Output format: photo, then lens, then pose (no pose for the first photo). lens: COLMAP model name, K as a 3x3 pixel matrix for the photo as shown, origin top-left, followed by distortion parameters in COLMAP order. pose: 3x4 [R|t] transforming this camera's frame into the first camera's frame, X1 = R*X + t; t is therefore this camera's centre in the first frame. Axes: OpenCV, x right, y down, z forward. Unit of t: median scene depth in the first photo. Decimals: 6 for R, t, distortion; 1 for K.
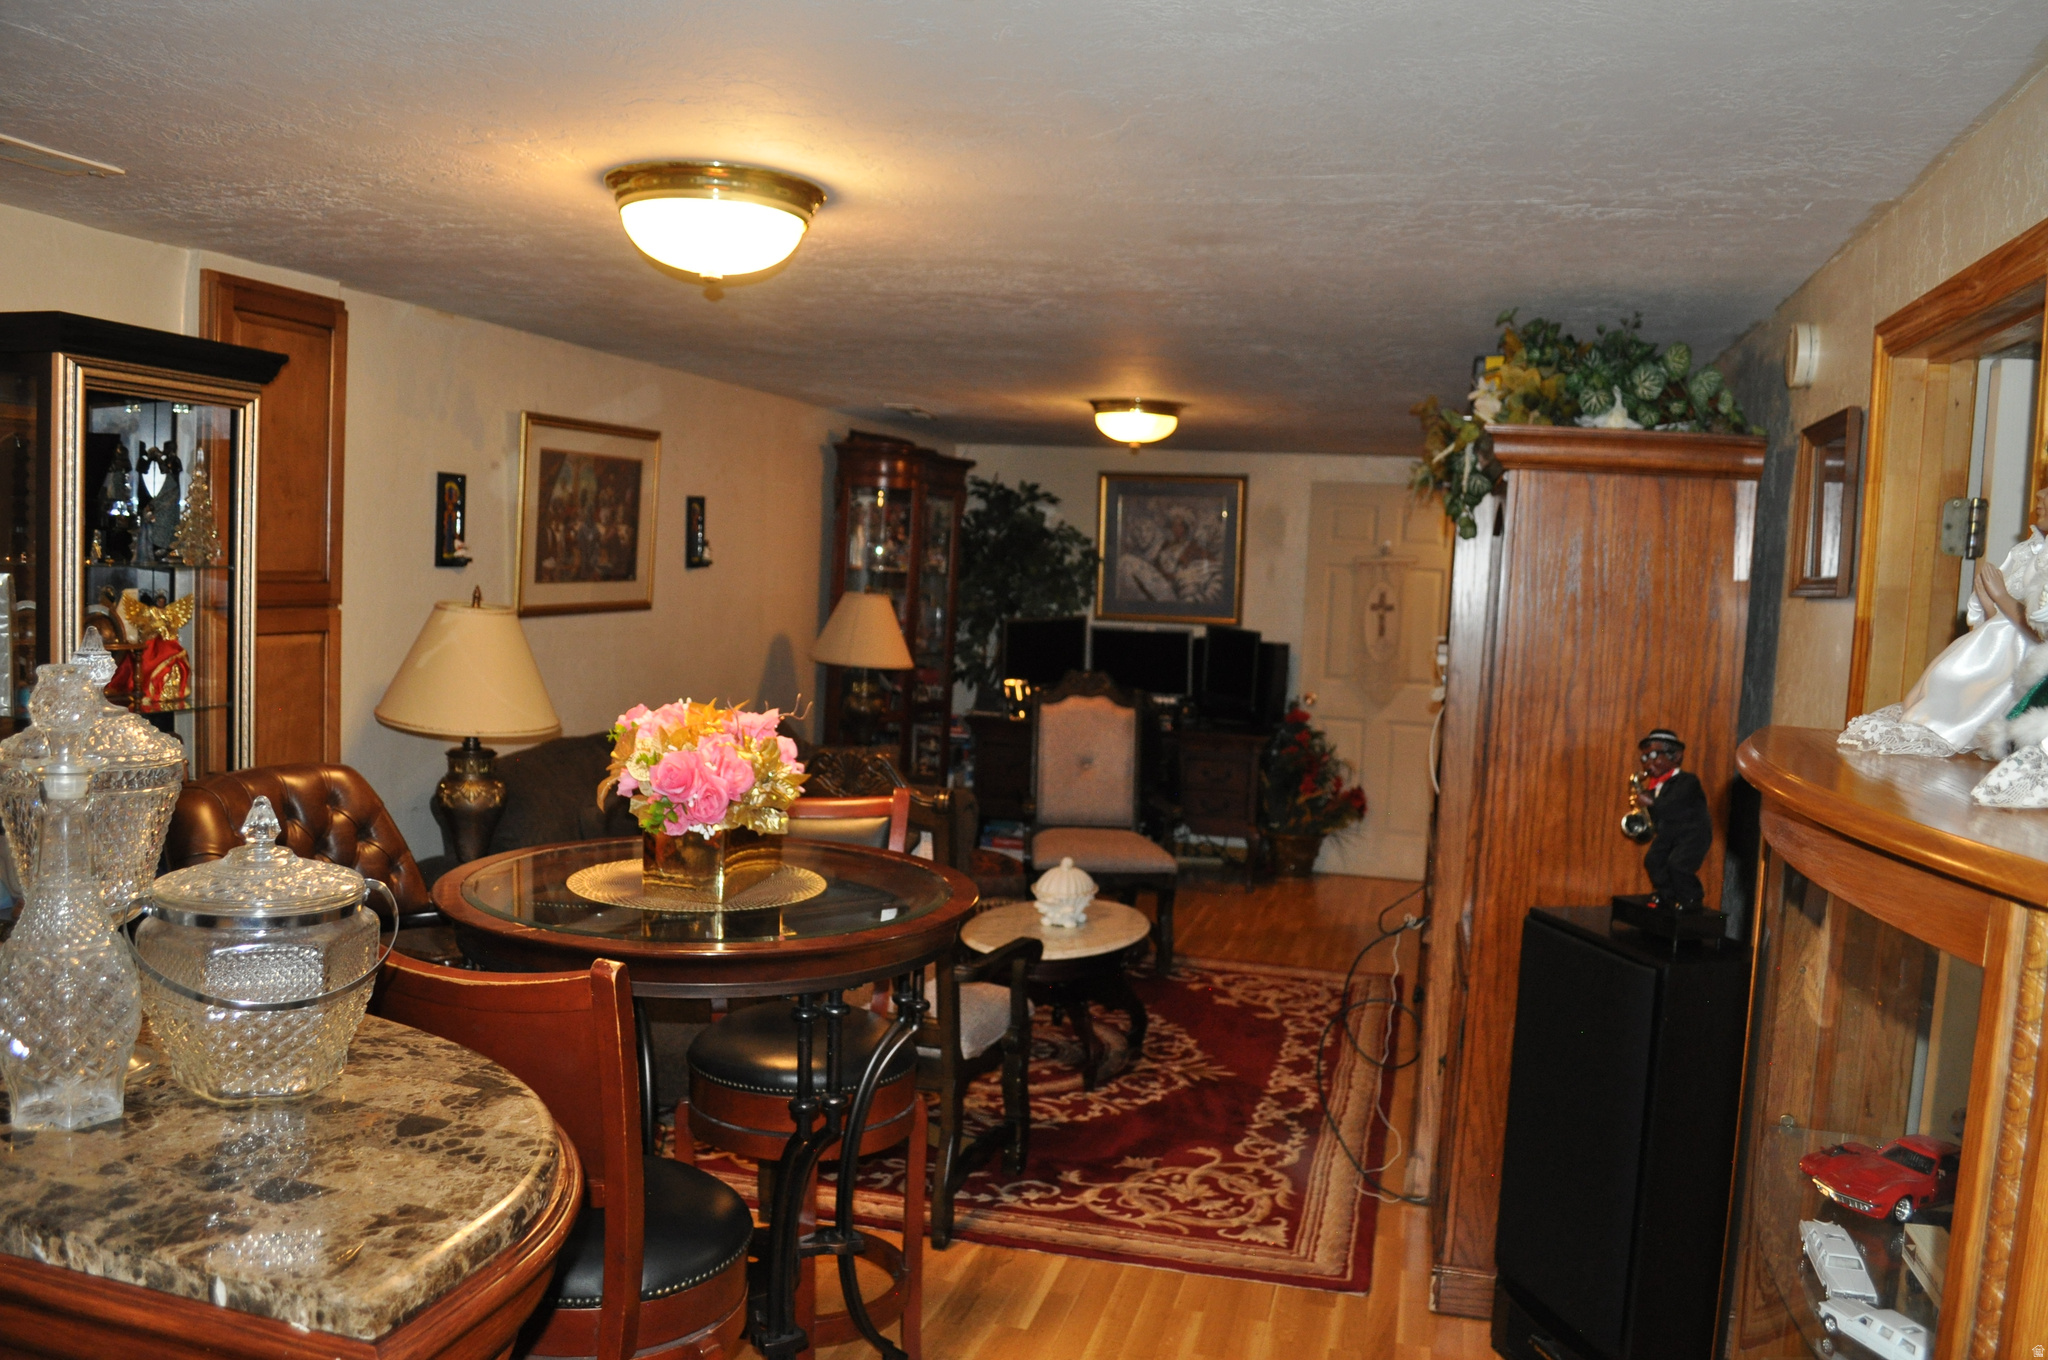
lens RADIAL K [[1606.3, 0, 1024.0], [0, 1606.3, 680.0], [0, 0, 1]] dist [-0.002403, 0.000369]
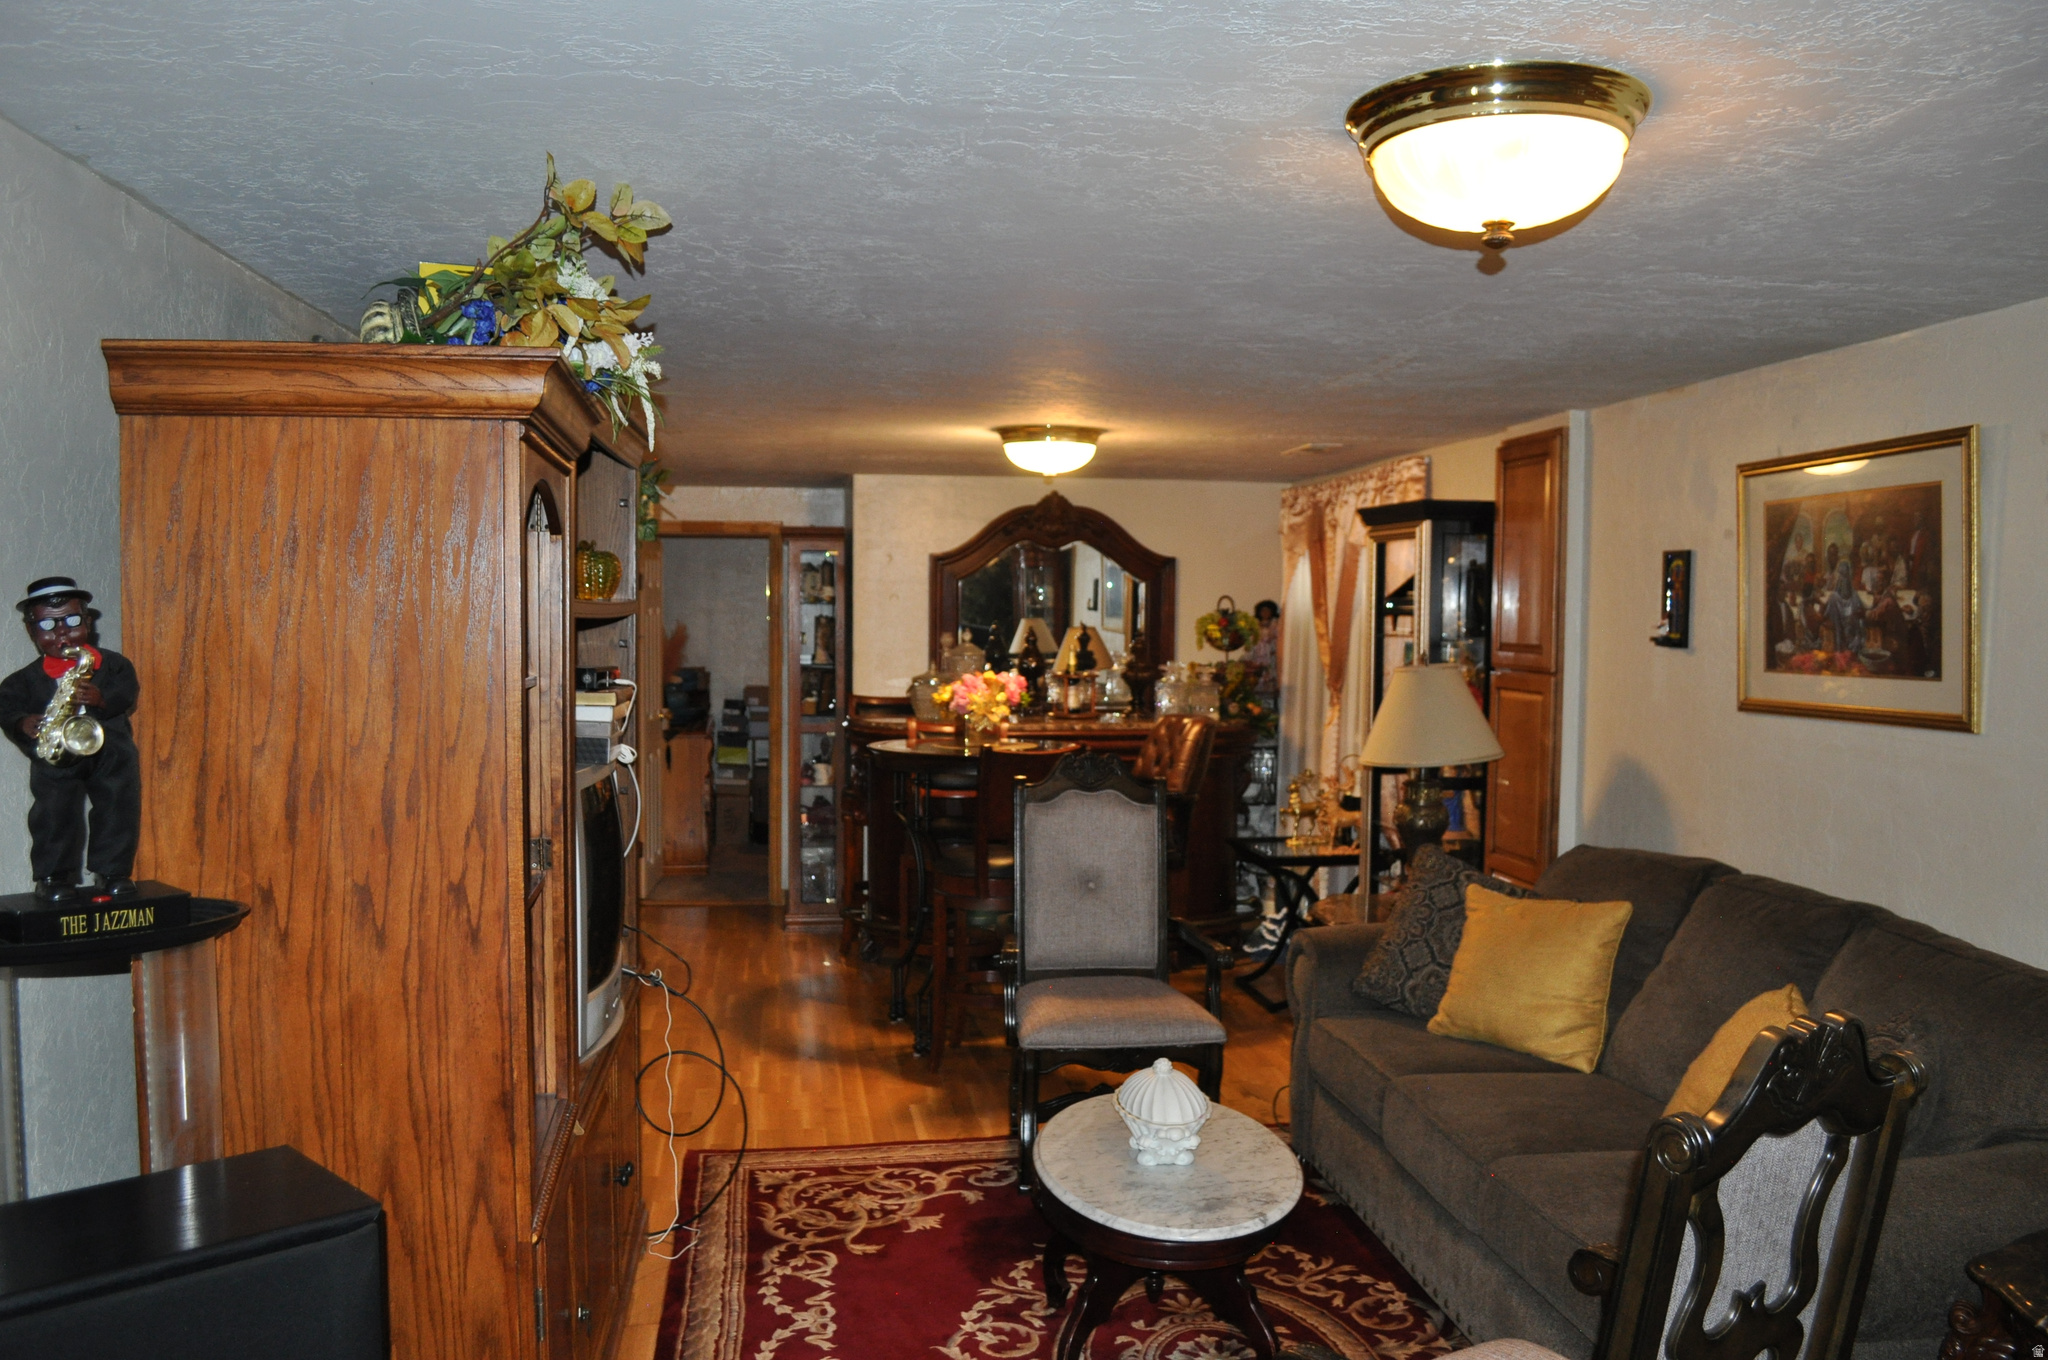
lens RADIAL K [[1606.3, 0, 1024.0], [0, 1606.3, 680.0], [0, 0, 1]] dist [-0.002403, 0.000369]
pose [[-0.913746, -0.038620, -0.404447, 0.414485], [-0.084461, 0.991780, 0.096115, -0.118720], [0.397411, 0.121985, -0.909497, 1.842384]]
